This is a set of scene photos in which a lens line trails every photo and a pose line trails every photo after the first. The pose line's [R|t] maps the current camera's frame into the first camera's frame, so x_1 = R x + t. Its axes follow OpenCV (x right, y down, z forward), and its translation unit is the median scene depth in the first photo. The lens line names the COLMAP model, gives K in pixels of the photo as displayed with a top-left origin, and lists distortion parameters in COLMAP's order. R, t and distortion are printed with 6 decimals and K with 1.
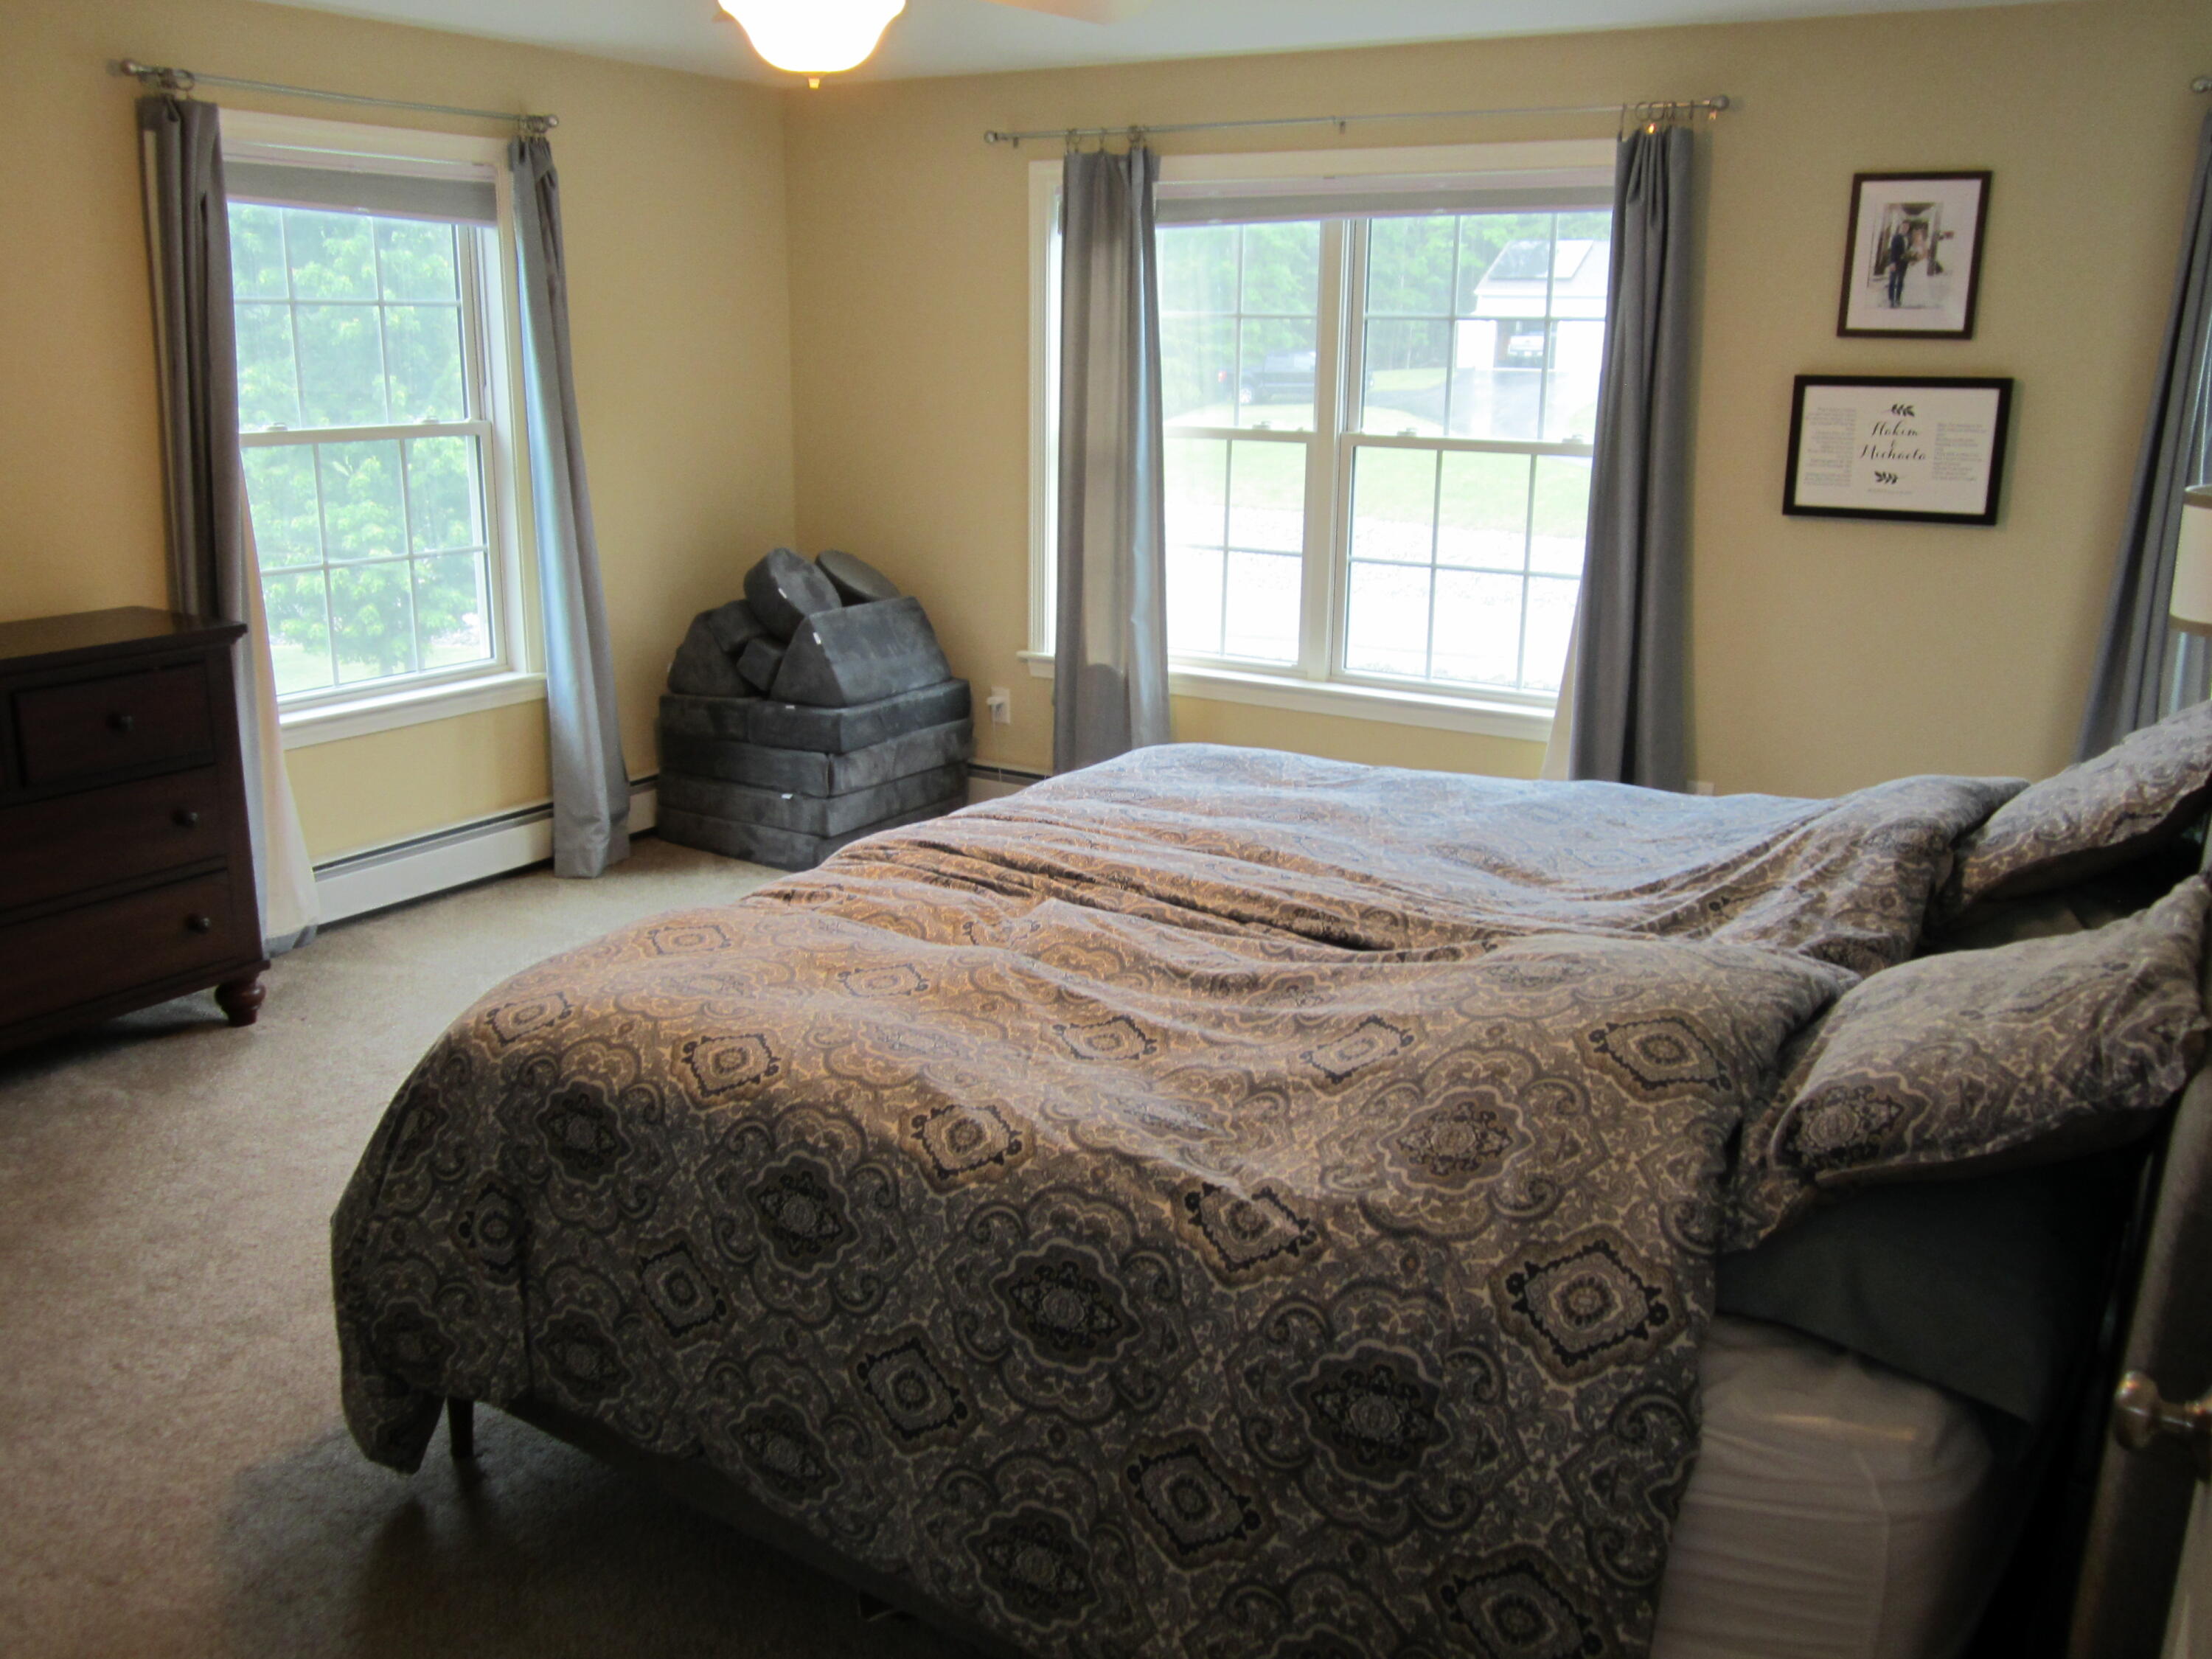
lens RADIAL K [[1847.0, 0, 1106.0], [0, 1847.0, 829.5], [0, 0, 1]] dist [-0.059315, 0.004042]
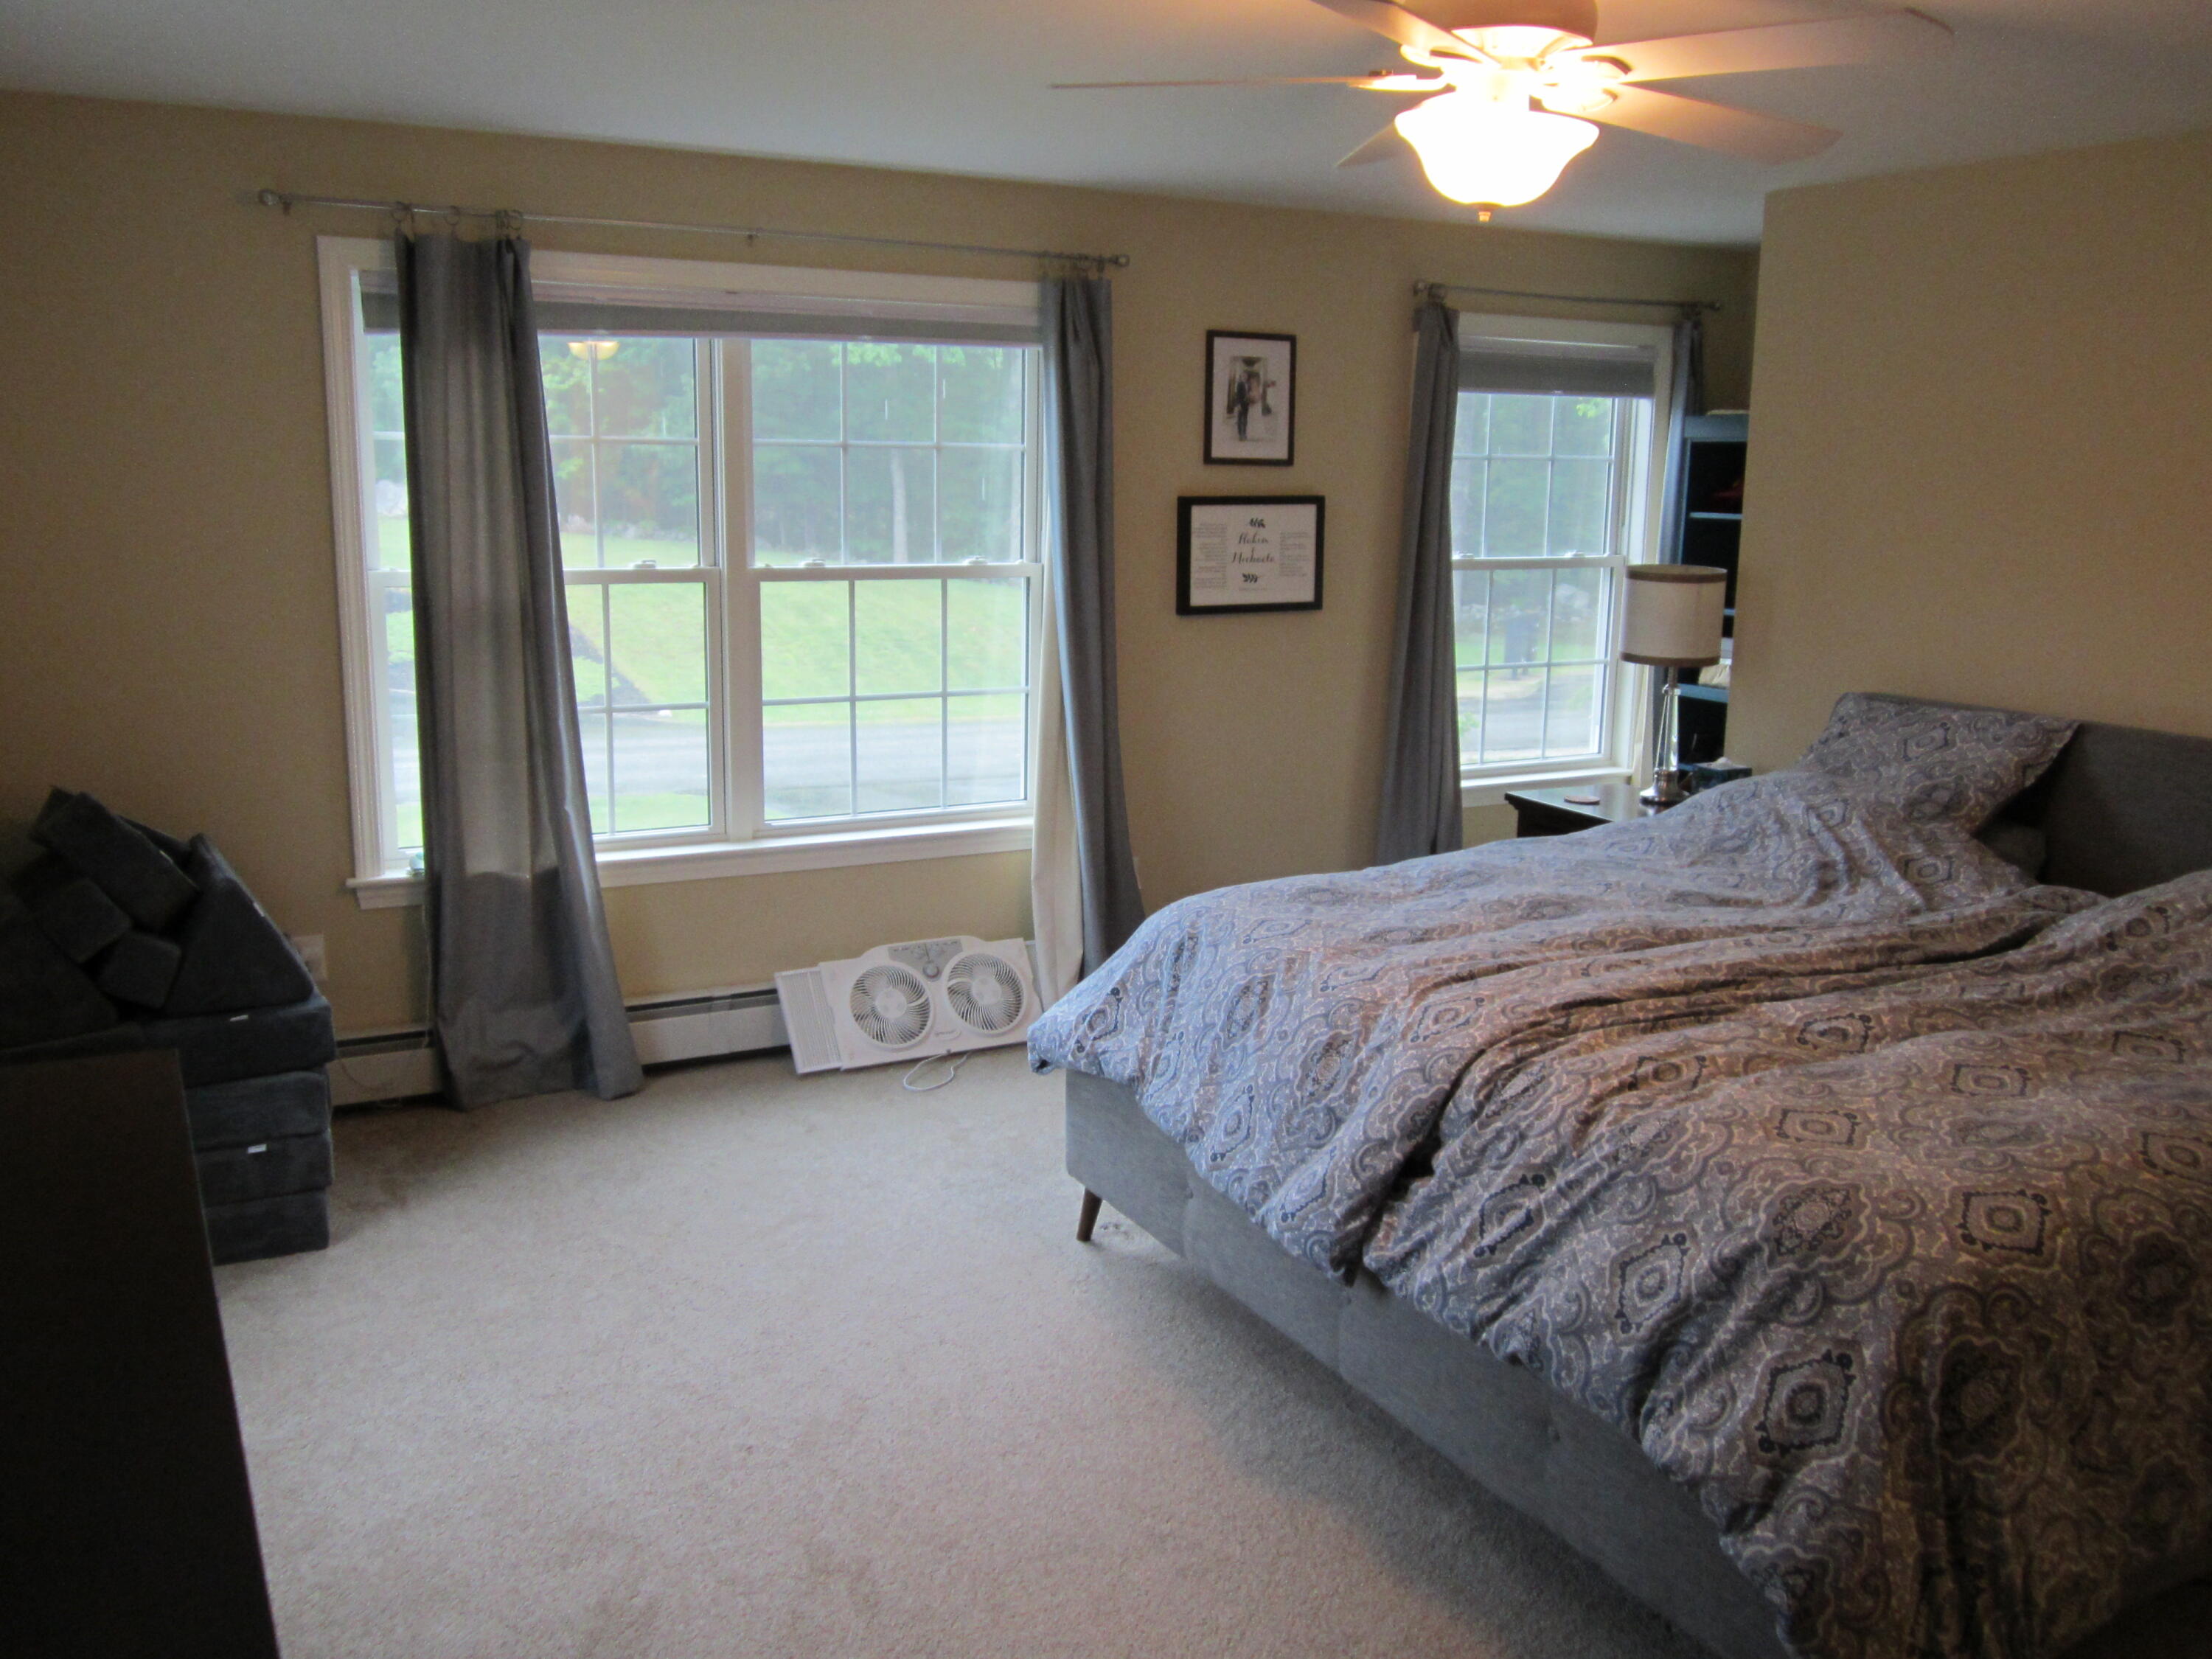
lens RADIAL K [[1826.6, 0, 1106.0], [0, 1826.6, 829.5], [0, 0, 1]] dist [-0.042327, 0.004577]
pose [[0.486704, -0.173546, 0.856155, -0.700523], [0.214364, 0.973829, 0.075538, -0.142015], [-0.846858, 0.146764, 0.511168, 0.480089]]
